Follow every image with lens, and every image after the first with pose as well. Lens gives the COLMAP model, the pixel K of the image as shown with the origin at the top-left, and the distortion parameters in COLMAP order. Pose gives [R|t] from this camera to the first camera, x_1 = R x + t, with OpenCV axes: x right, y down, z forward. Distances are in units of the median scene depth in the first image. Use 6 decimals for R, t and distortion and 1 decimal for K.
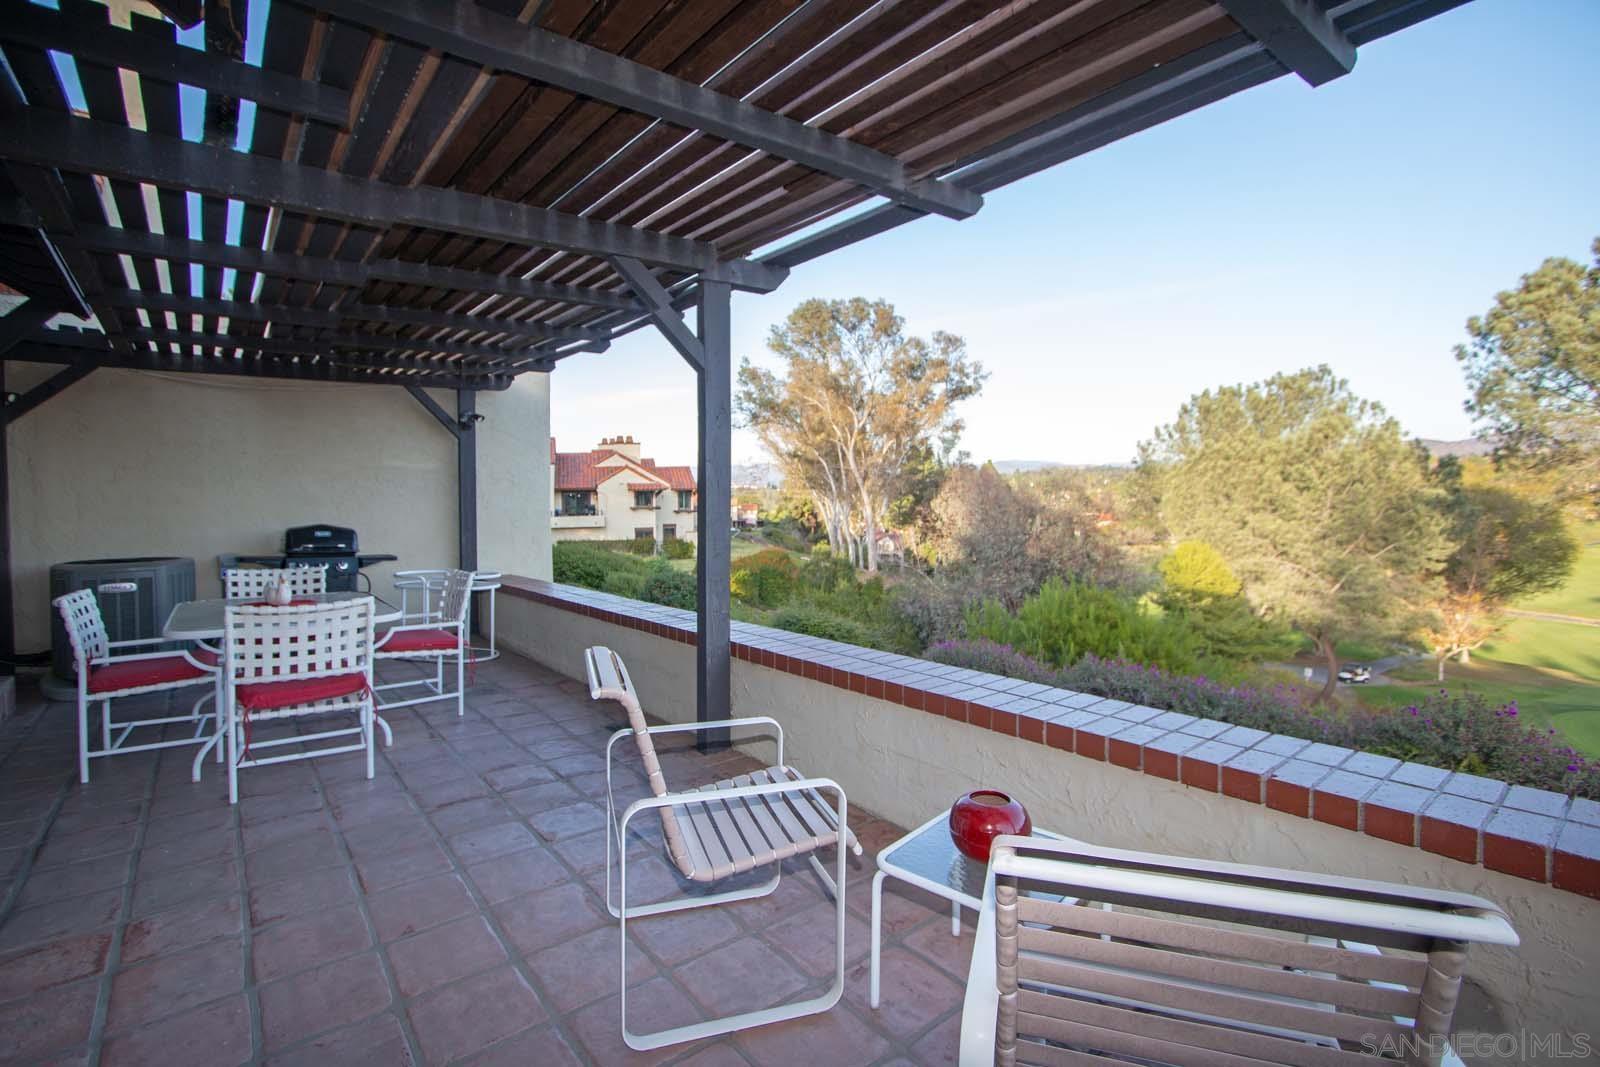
lens RADIAL K [[748.1, 0, 780.1], [0, 748.1, 529.9], [0, 0, 1]] dist [-0.013104, 0.004884]
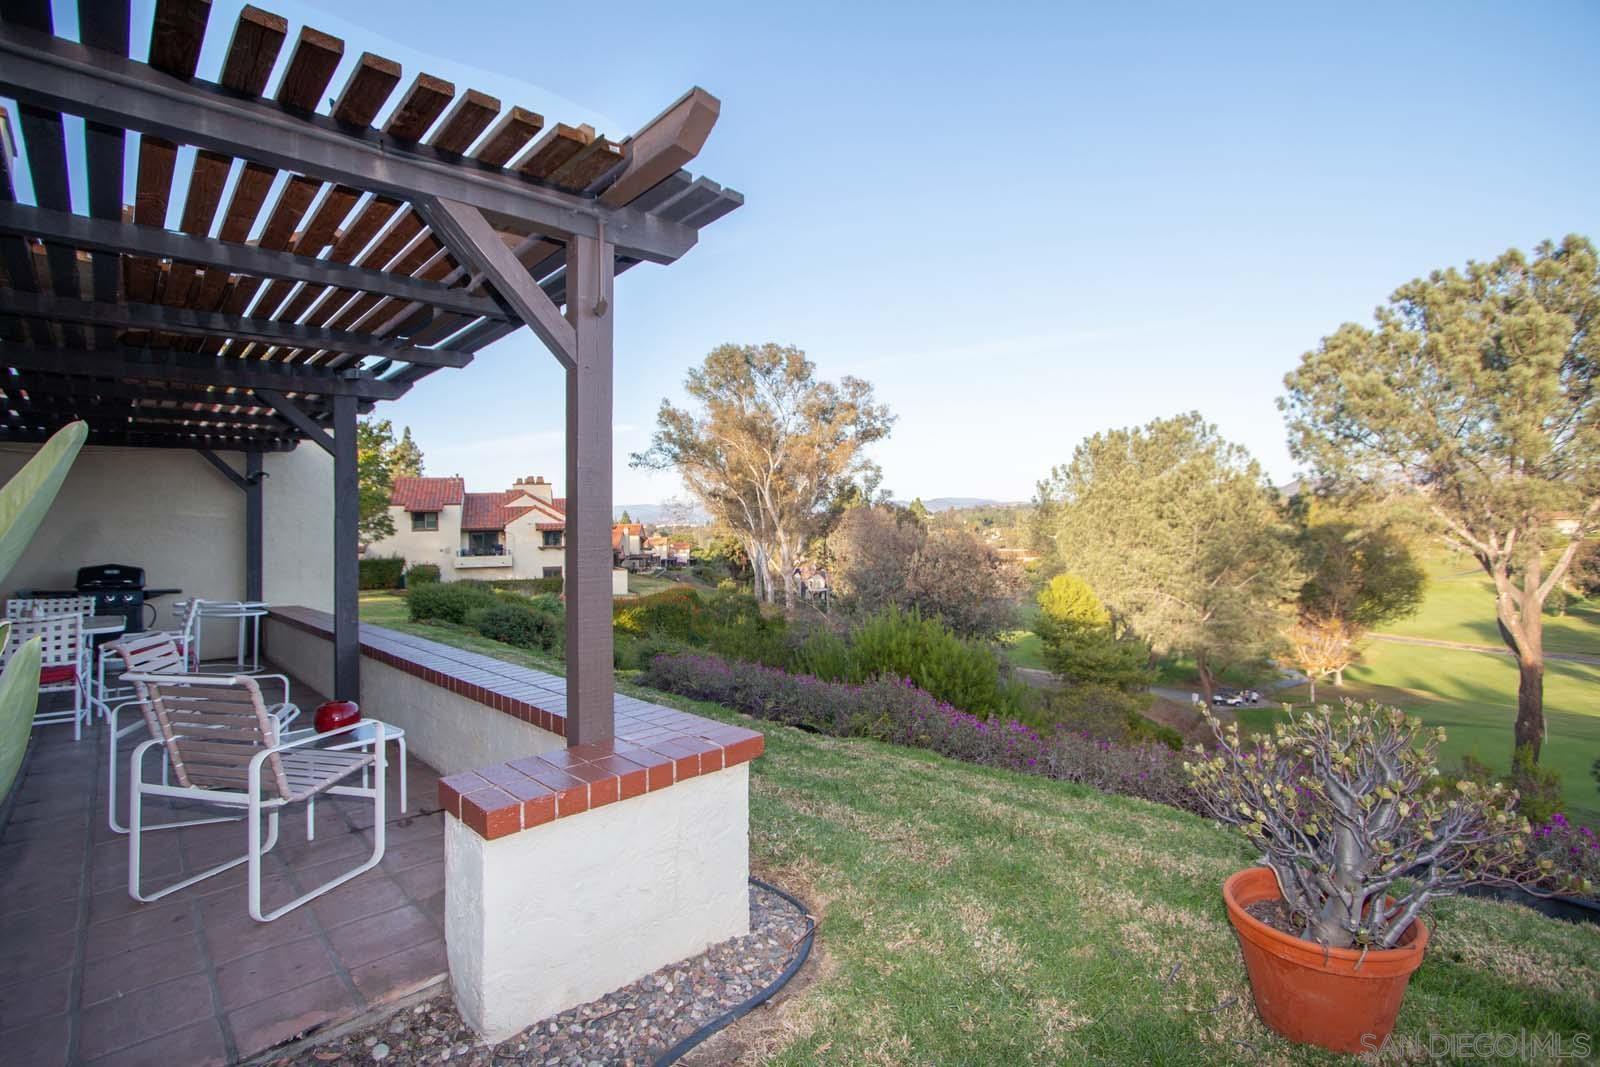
lens RADIAL K [[748.1, 0, 775.3], [0, 748.1, 535.1], [0, 0, 1]] dist [-0.013104, 0.004884]
pose [[0.997174, -0.005841, 0.074904, 0.041814], [0.009121, 0.999011, -0.043519, 0.000822], [-0.074575, 0.044080, 0.996241, -0.032659]]
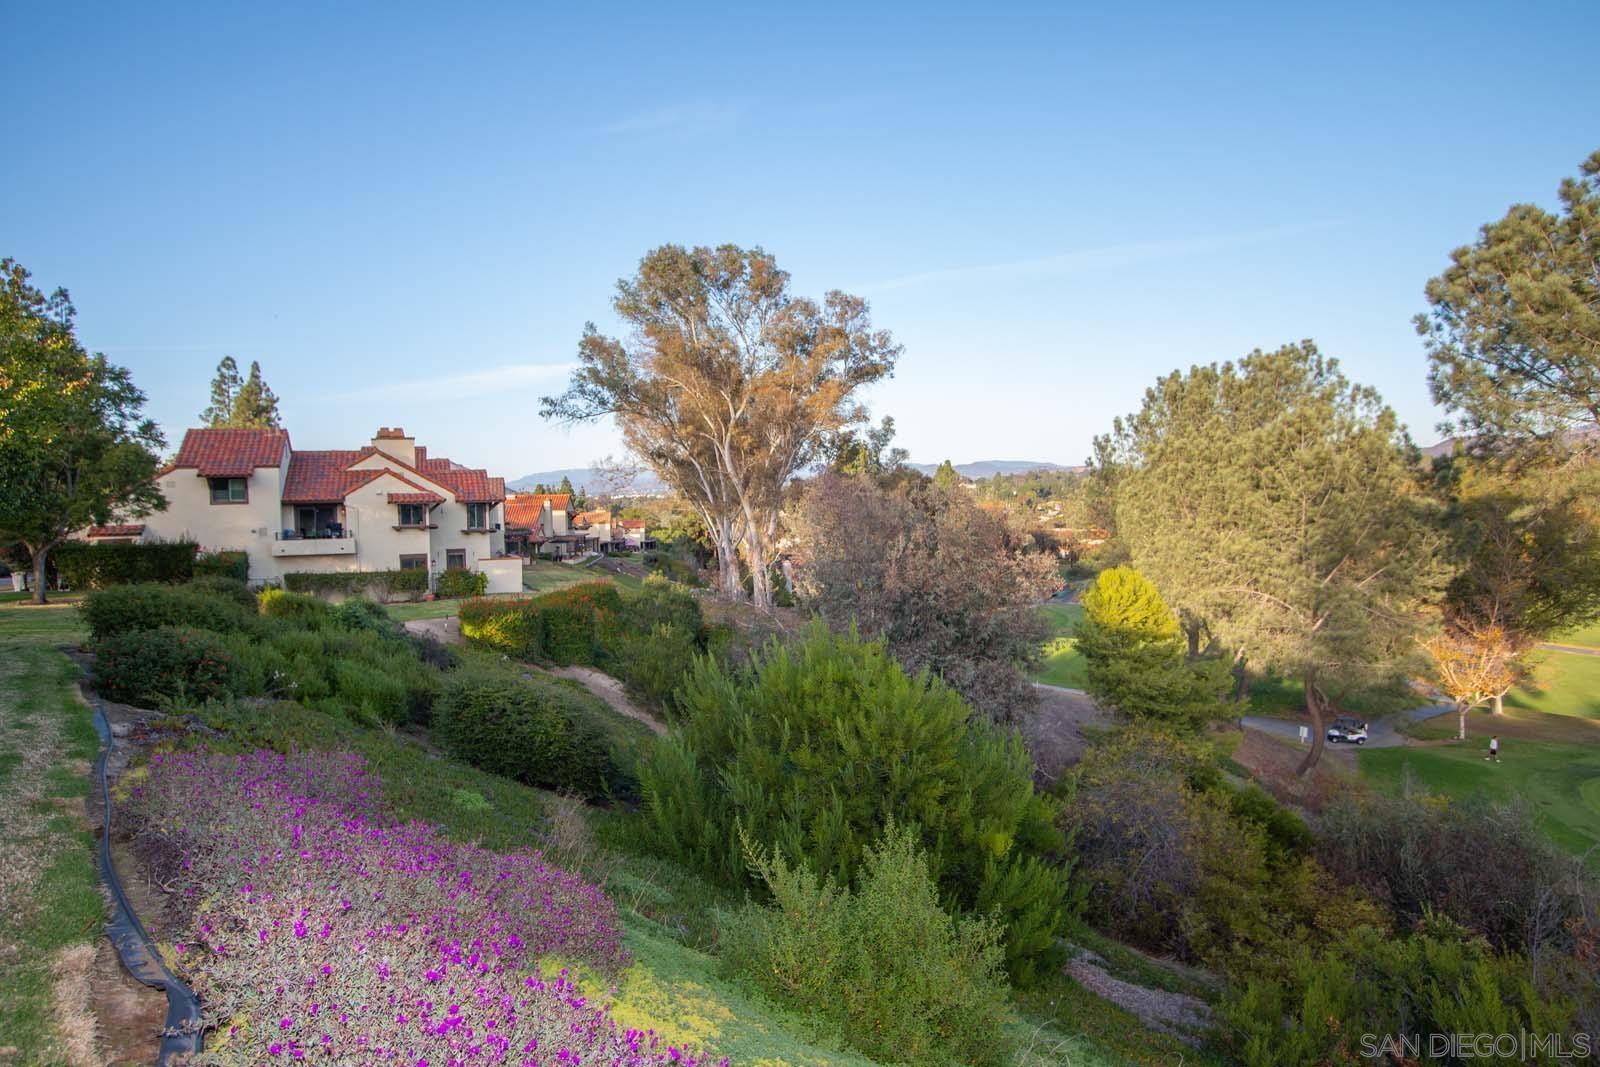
lens RADIAL K [[984.9, 0, 790.3], [0, 984.9, 533.6], [0, 0, 1]] dist [-0.002594, 0.010983]
pose [[0.995238, -0.006353, 0.097271, 0.090775], [0.008237, 0.999786, -0.018984, -0.002422], [-0.097130, 0.019695, 0.995077, 0.020436]]
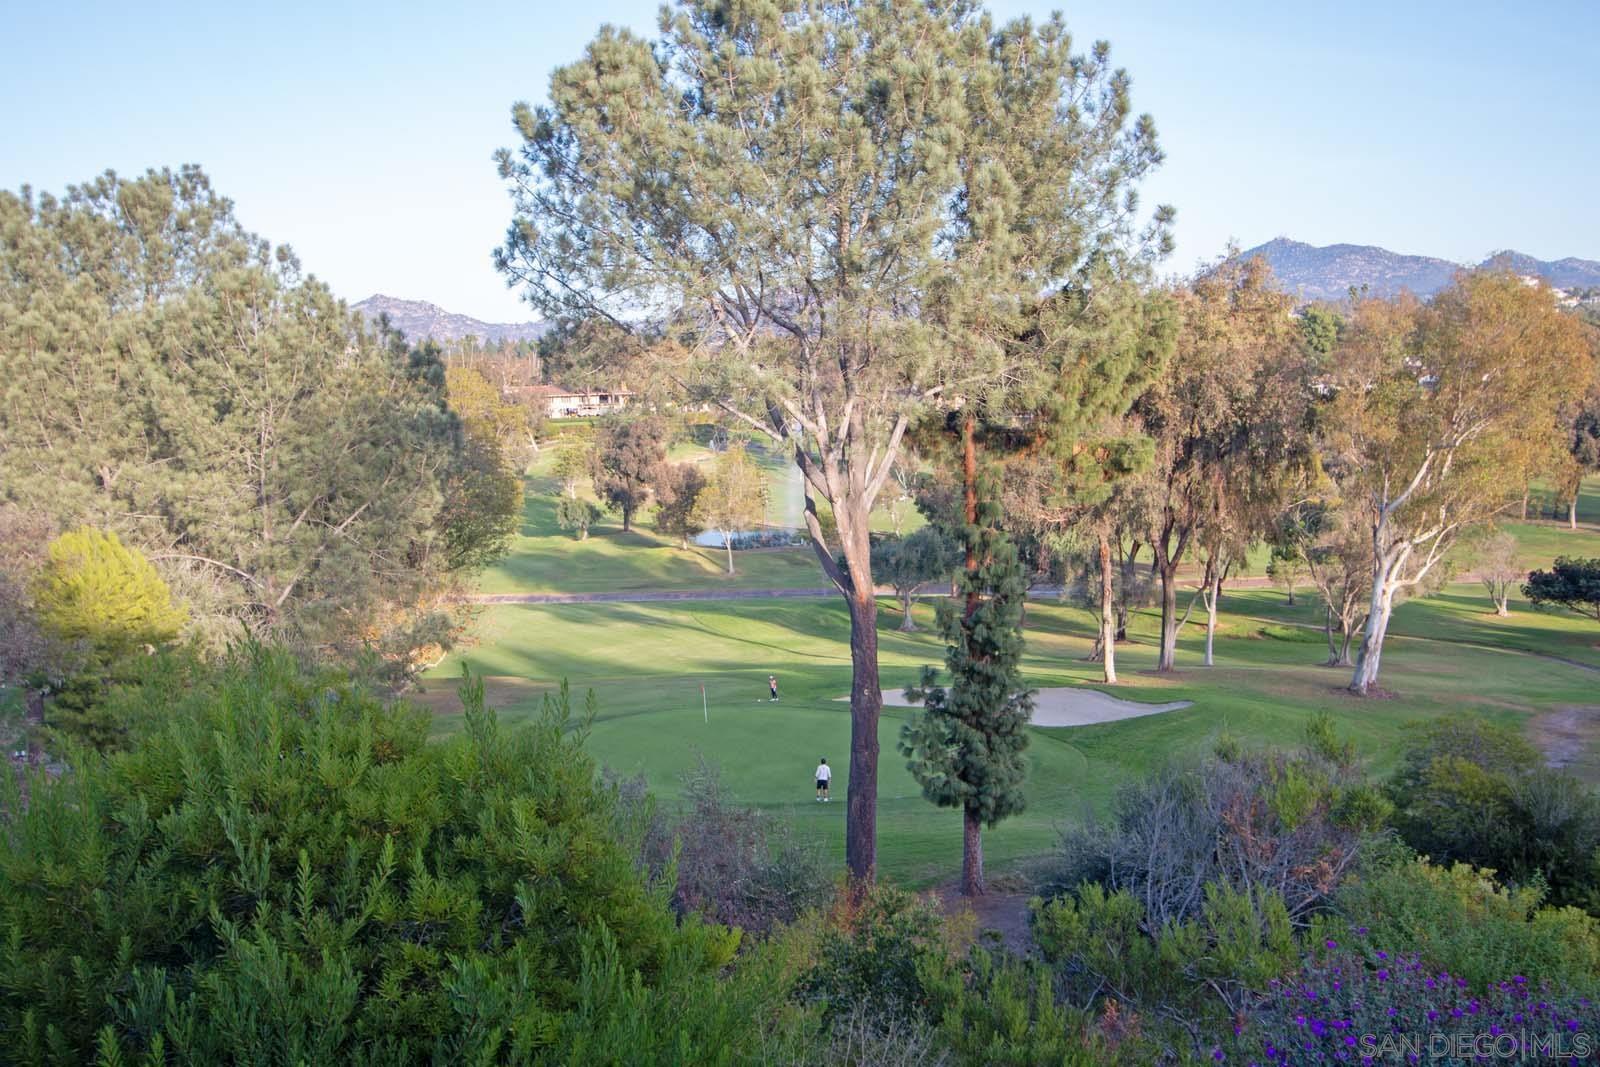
lens RADIAL K [[1546.1, 0, 817.6], [0, 1546.1, 555.0], [0, 0, 1]] dist [-0.001725, 0.000000]
pose [[0.470168, -0.099923, 0.876902, -0.032958], [0.070527, 0.994647, 0.075525, -0.005720], [-0.879754, 0.026336, 0.474699, 0.134289]]
